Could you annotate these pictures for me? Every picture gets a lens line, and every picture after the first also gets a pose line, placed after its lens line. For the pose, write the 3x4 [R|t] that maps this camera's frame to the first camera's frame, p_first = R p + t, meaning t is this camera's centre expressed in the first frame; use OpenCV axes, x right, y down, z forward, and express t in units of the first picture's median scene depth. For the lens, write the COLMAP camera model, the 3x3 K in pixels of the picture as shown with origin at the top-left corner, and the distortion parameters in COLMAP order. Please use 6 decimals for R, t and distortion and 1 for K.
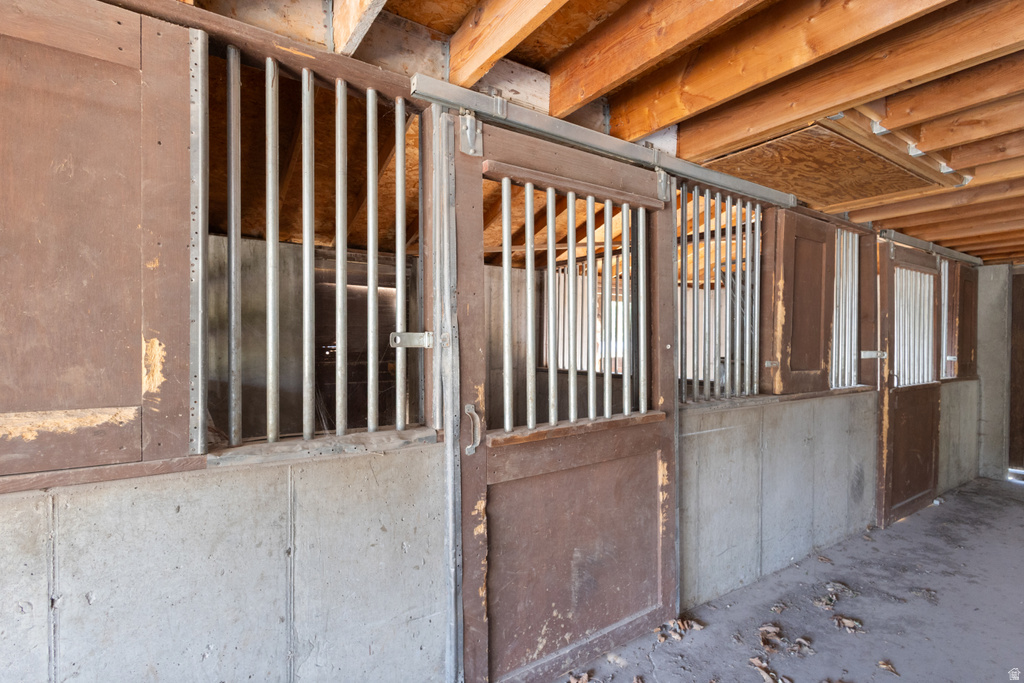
lens RADIAL K [[473.4, 0, 515.5], [0, 473.4, 335.0], [0, 0, 1]] dist [0.001195, 0.000109]
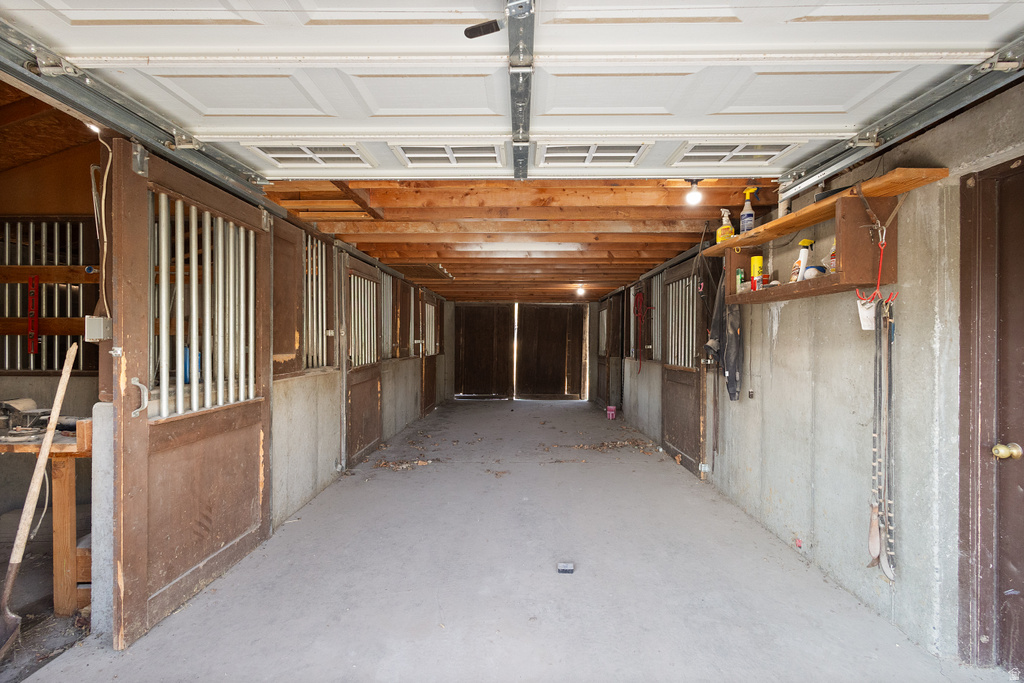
lens RADIAL K [[473.4, 0, 512.2], [0, 473.4, 338.0], [0, 0, 1]] dist [0.001195, 0.000109]
pose [[0.562240, -0.009227, 0.826923, -0.796504], [0.011892, 0.999925, 0.003072, 0.020434], [-0.826889, 0.008106, 0.562307, -0.587841]]
